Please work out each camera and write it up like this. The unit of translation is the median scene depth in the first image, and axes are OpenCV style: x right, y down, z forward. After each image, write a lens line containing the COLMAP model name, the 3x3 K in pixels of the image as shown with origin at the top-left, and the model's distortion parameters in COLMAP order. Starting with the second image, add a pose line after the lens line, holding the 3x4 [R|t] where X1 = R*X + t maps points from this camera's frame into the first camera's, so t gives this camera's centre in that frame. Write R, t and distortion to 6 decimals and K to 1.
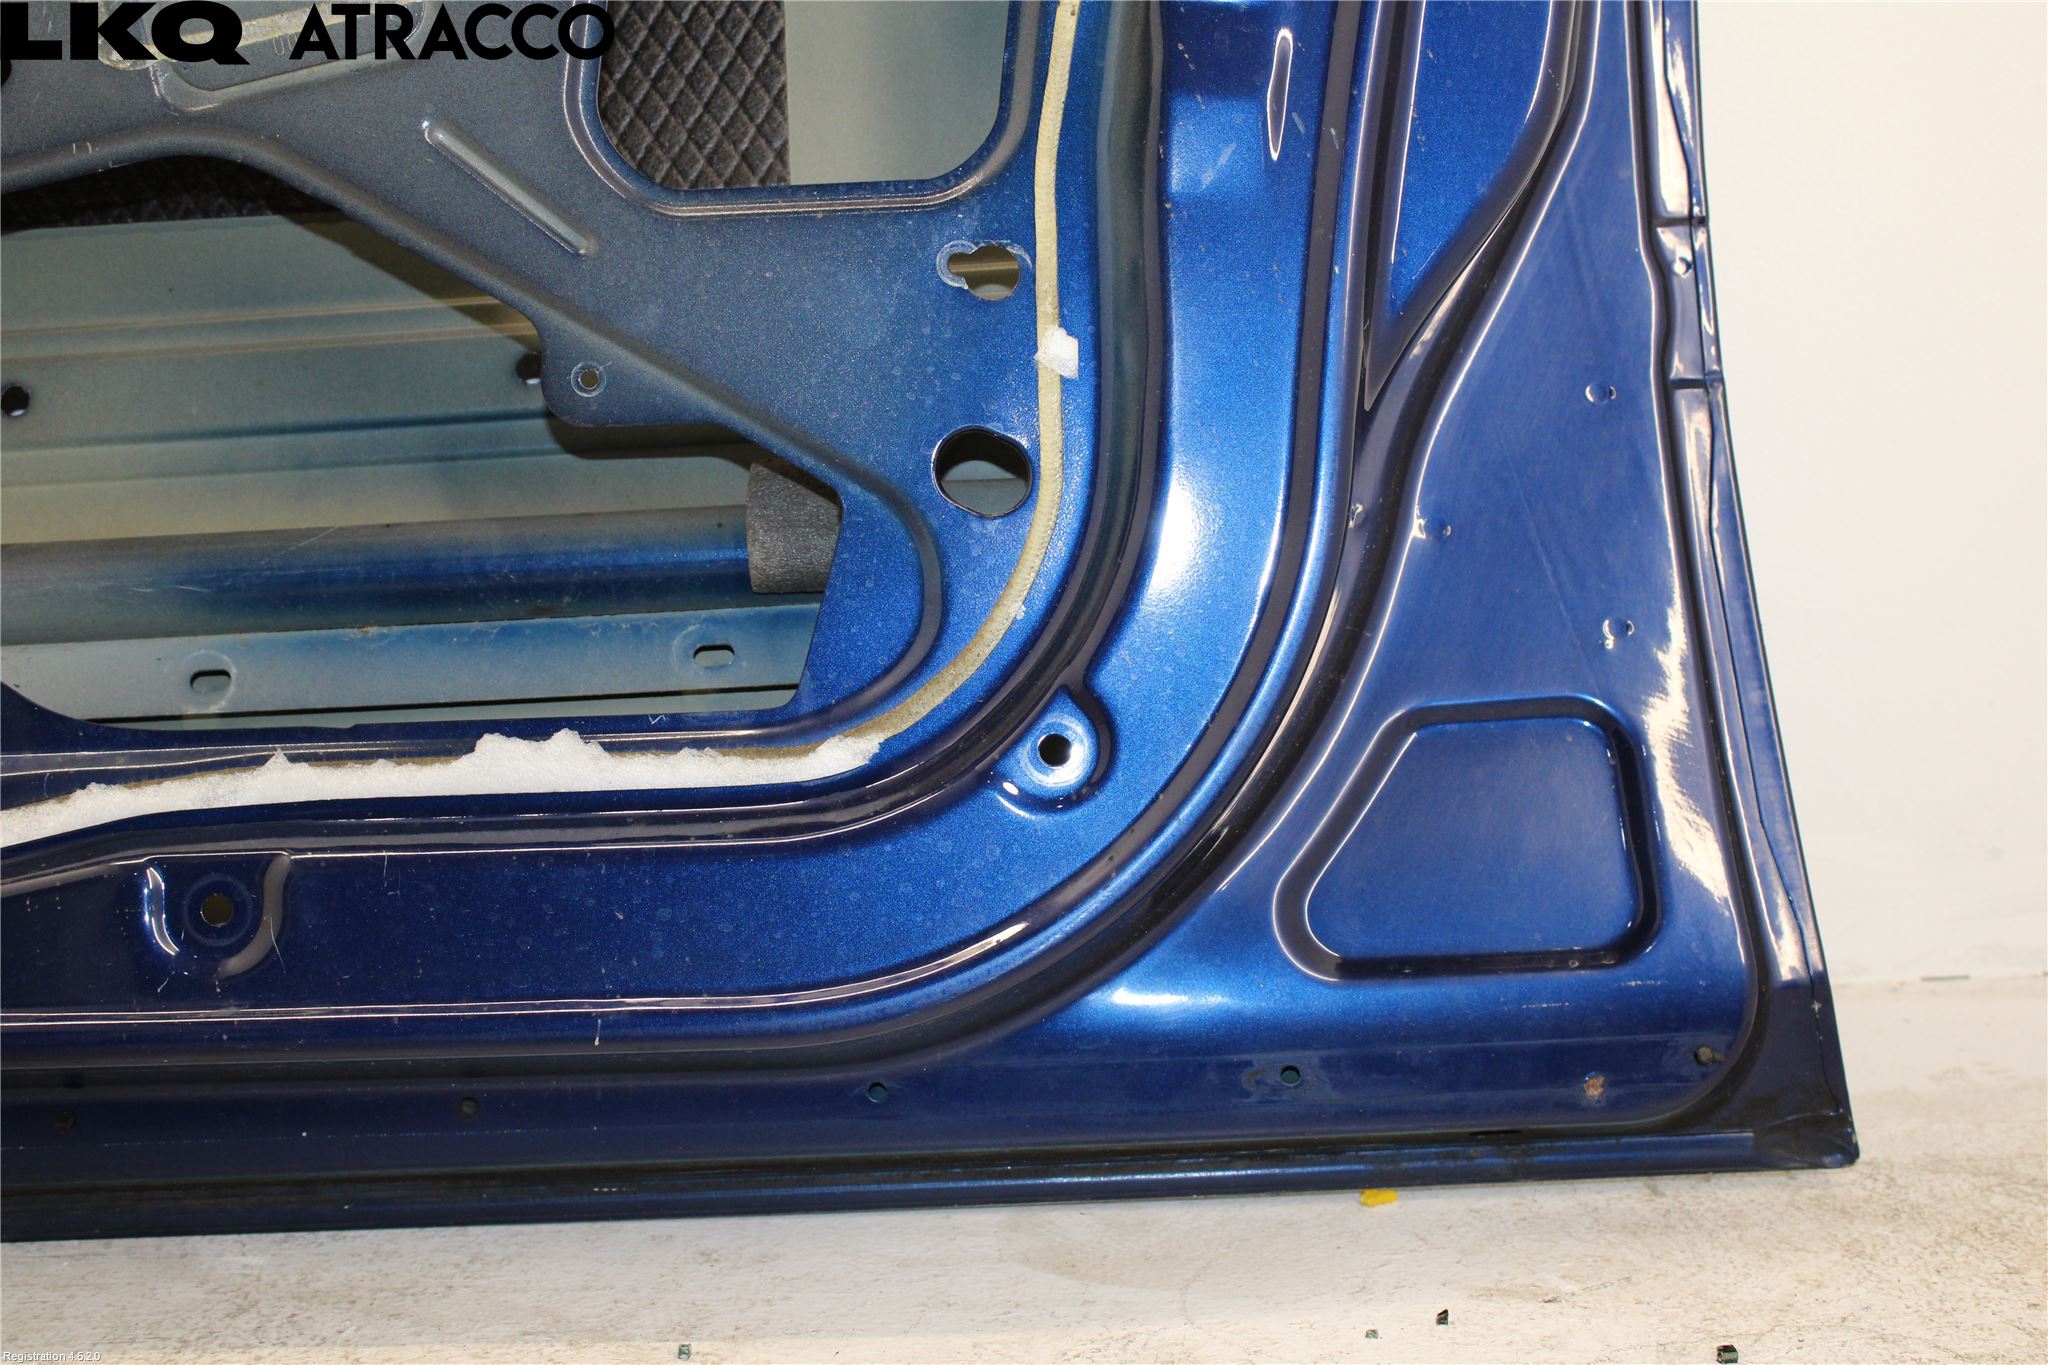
lens RADIAL K [[3105.8, 0, 1038.5], [0, 3105.8, 693.9], [0, 0, 1]] dist [0.004066, 0.000000]
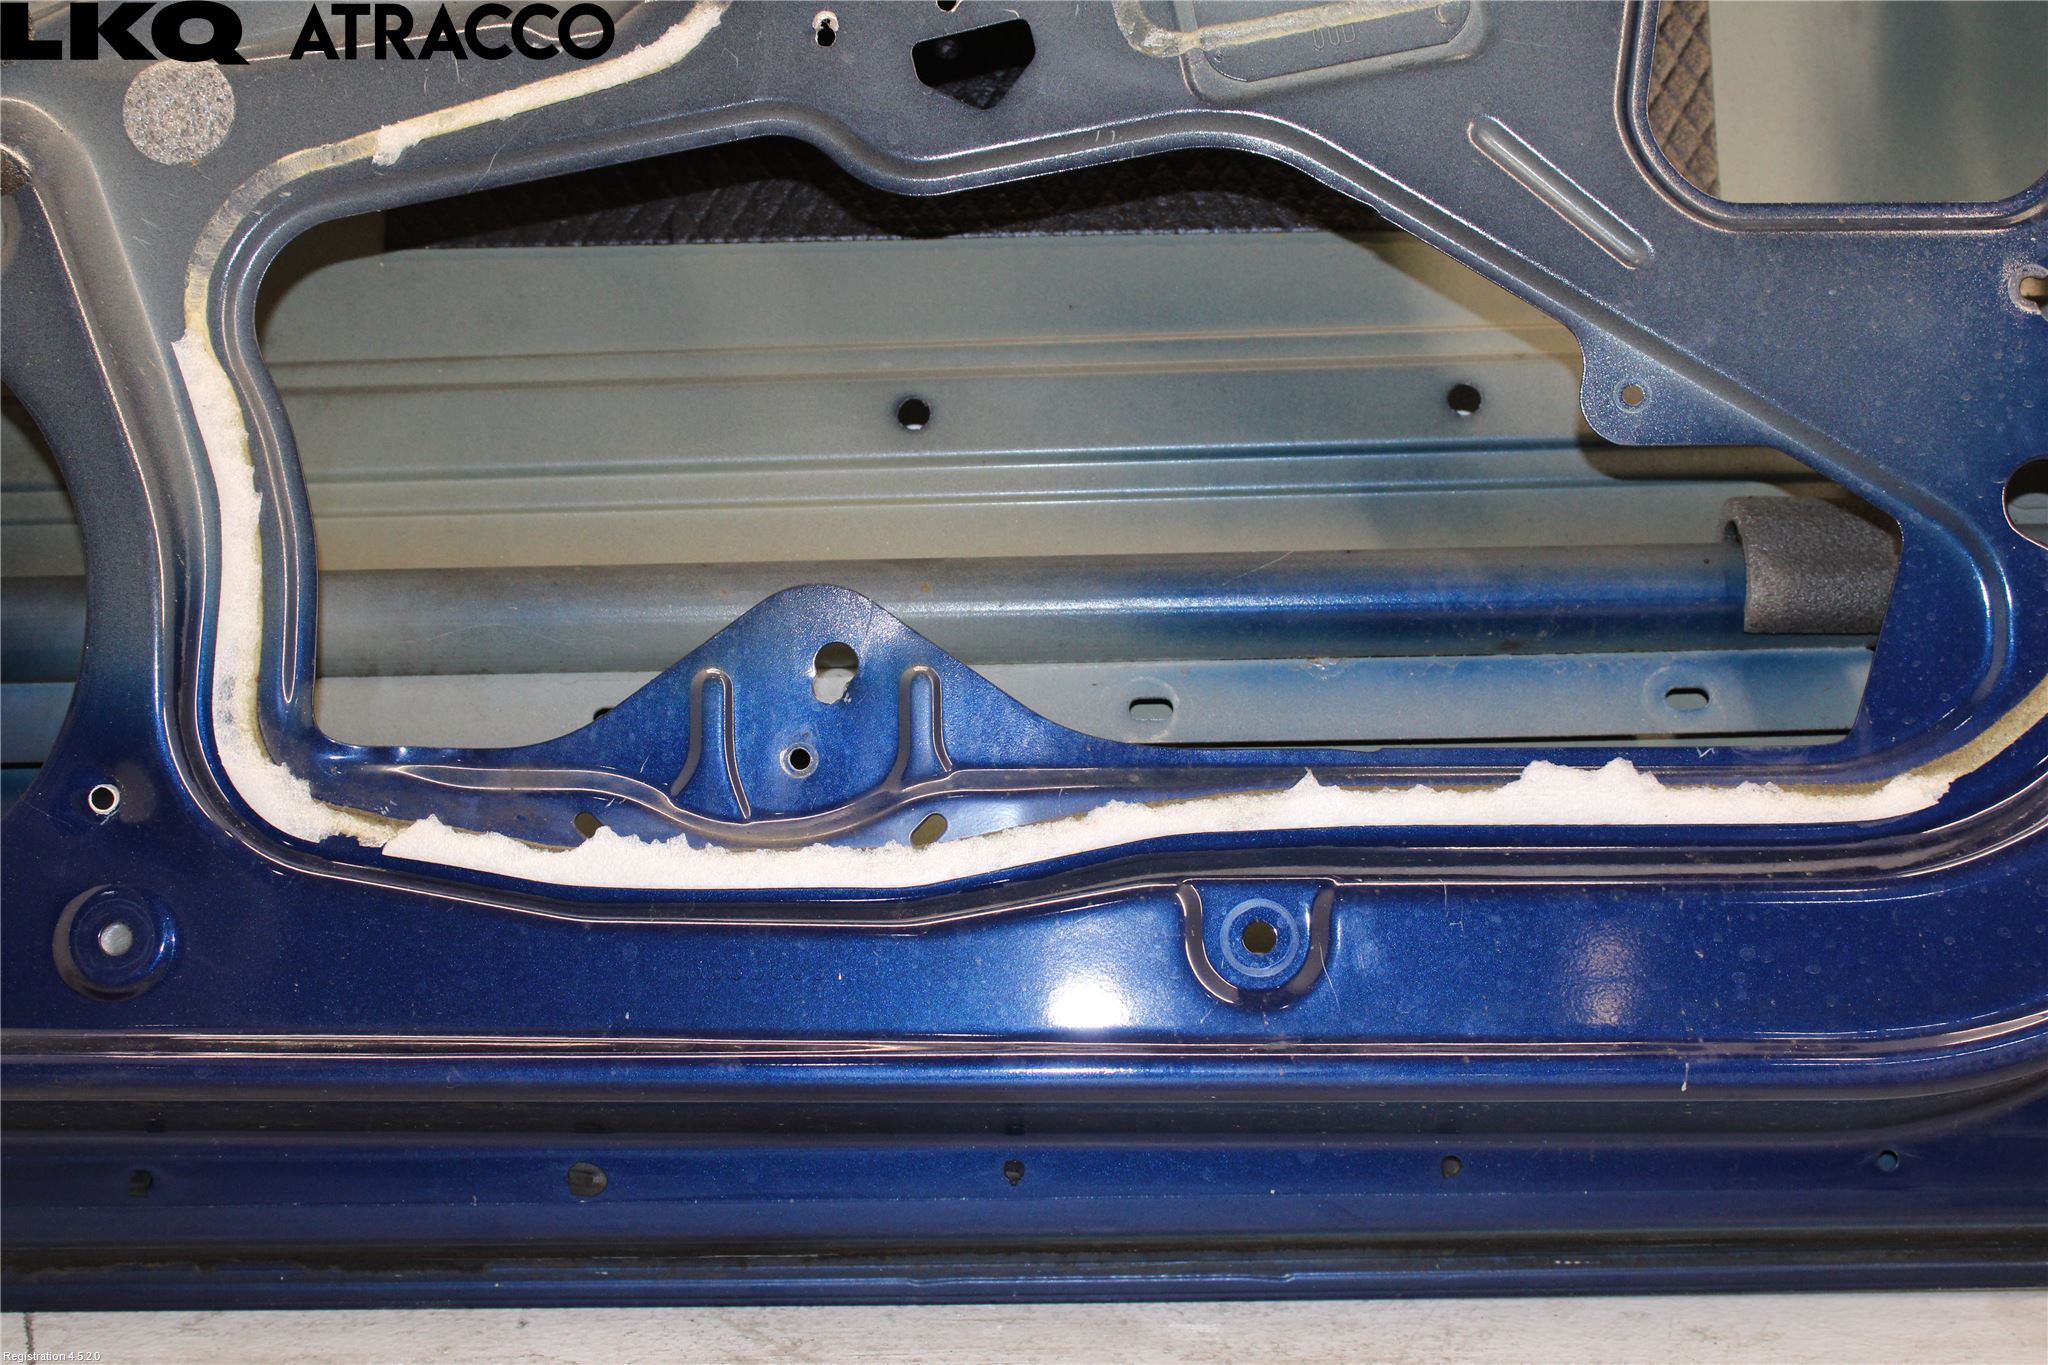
lens RADIAL K [[3105.8, 0, 1028.7], [0, 3105.8, 680.4], [0, 0, 1]] dist [0.004066, 0.000000]
pose [[0.998305, 0.032904, 0.047995, -0.355067], [-0.029148, 0.996608, -0.076962, 0.061787], [-0.050365, 0.075432, 0.995878, 0.061611]]
